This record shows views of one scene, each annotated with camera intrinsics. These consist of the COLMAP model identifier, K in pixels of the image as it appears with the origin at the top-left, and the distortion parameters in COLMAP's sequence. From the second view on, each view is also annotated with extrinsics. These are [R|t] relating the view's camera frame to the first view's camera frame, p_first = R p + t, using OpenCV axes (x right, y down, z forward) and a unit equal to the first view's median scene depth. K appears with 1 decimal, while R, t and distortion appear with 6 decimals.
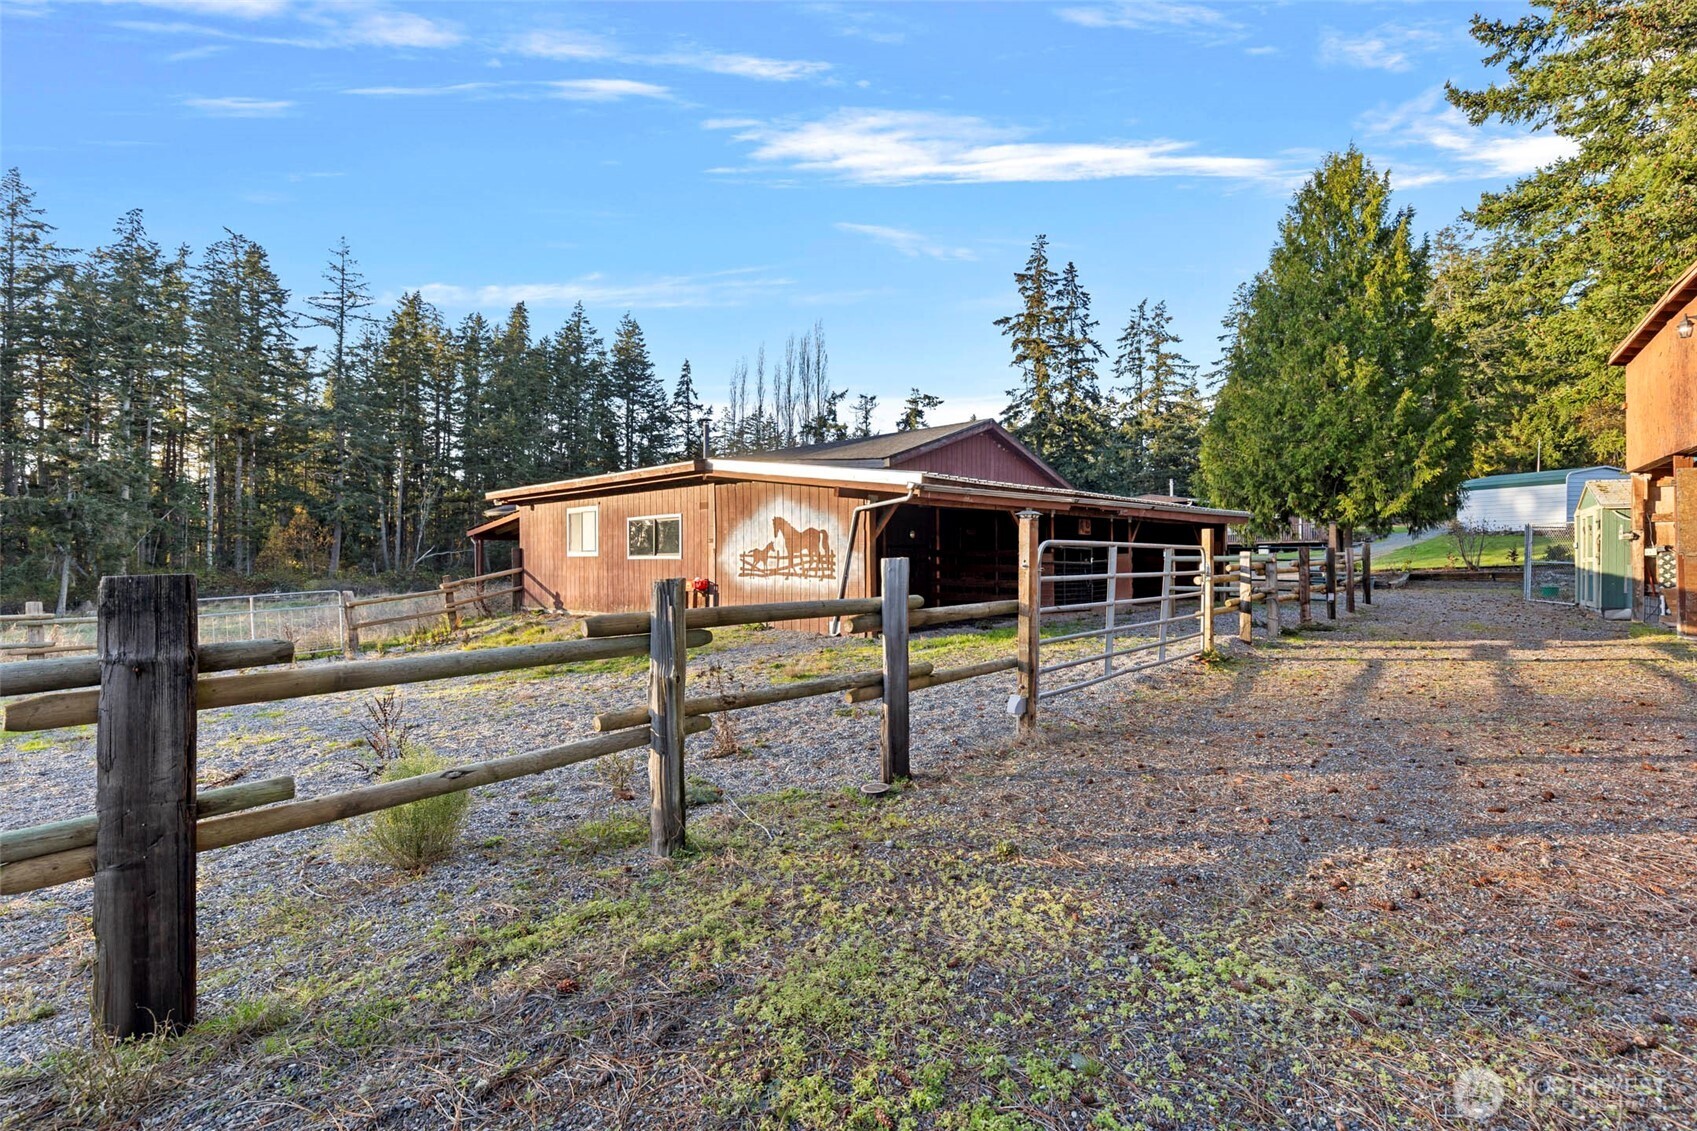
lens RADIAL K [[758.2, 0, 853.1], [0, 758.2, 549.1], [0, 0, 1]] dist [0.000530, -0.000073]
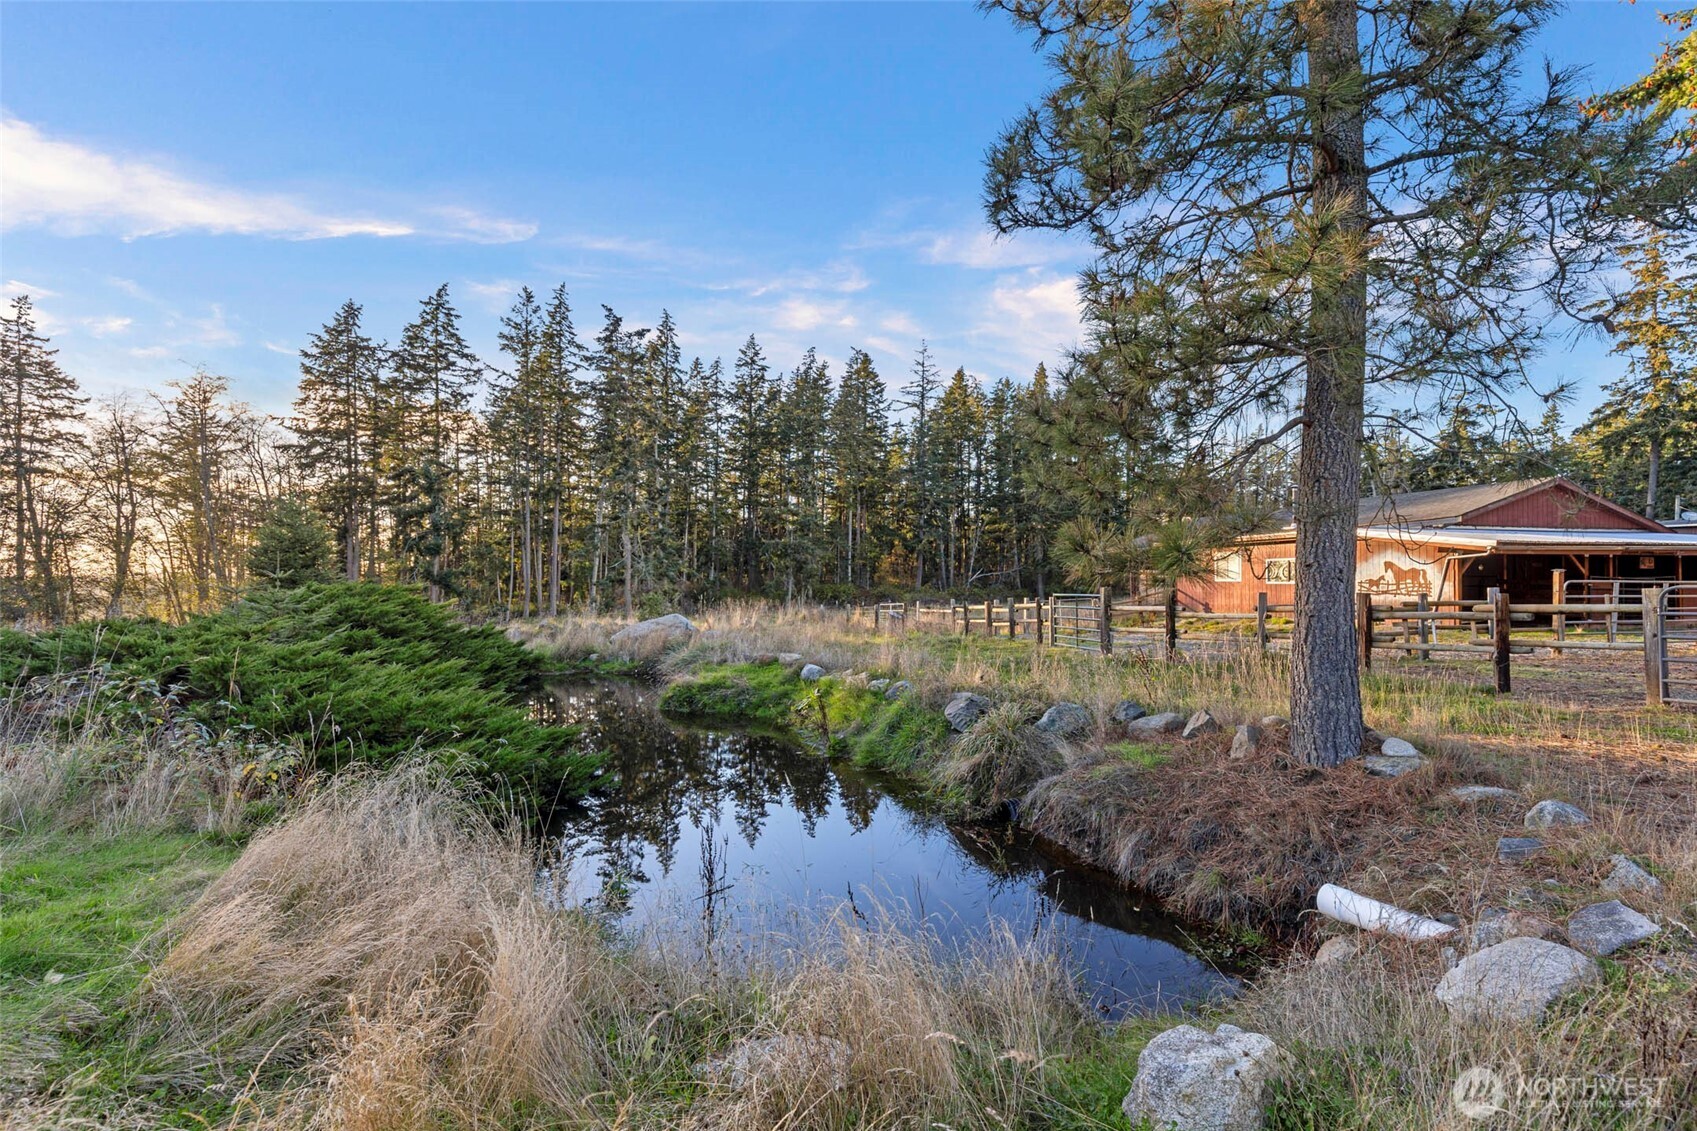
lens RADIAL K [[753.9, 0, 853.7], [0, 753.9, 570.0], [0, 0, 1]] dist [-0.001887, 0.000282]
pose [[0.829520, 0.000812, -0.558477, -0.022927], [0.000844, 0.999996, 0.002708, -0.004209], [0.558477, -0.002717, 0.829516, -0.174368]]
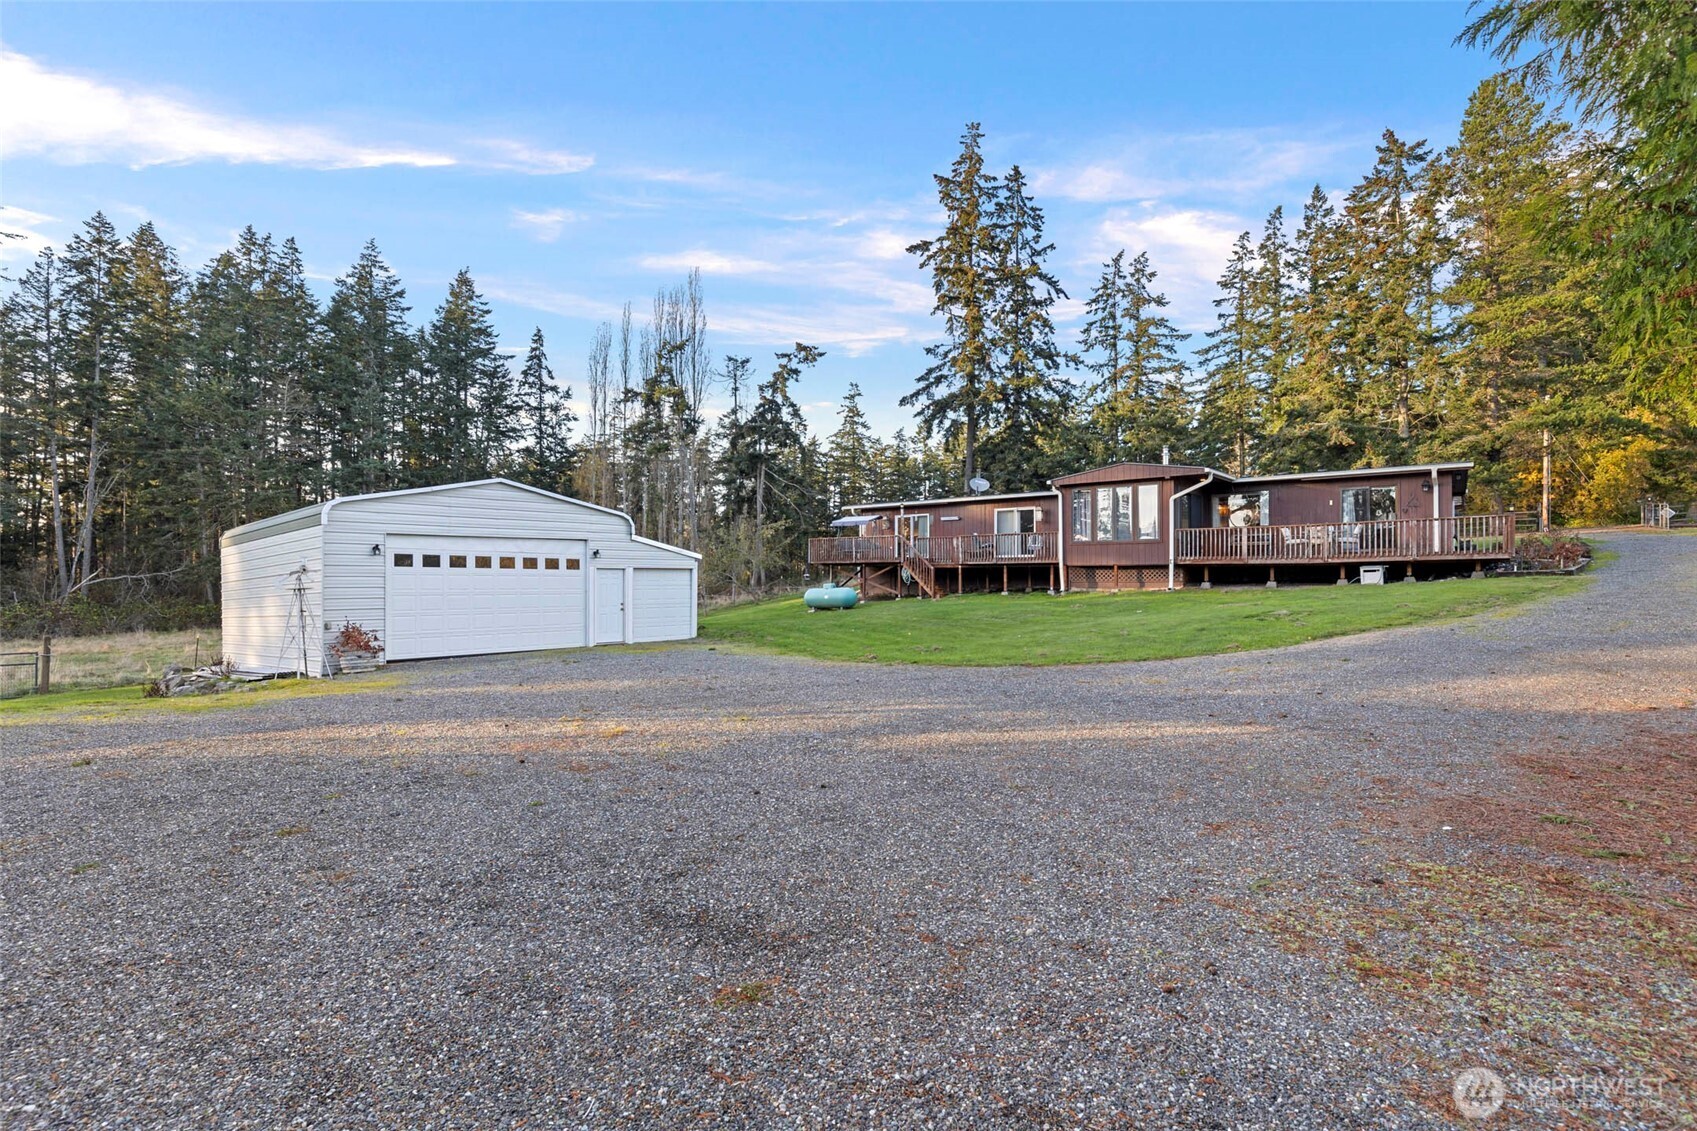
lens RADIAL K [[753.9, 0, 853.7], [0, 753.9, 570.0], [0, 0, 1]] dist [-0.001887, 0.000282]
pose [[0.999682, 0.002523, 0.025076, 0.117611], [-0.002450, 0.999993, -0.002949, 0.000068], [-0.025083, 0.002886, 0.999681, 0.300548]]
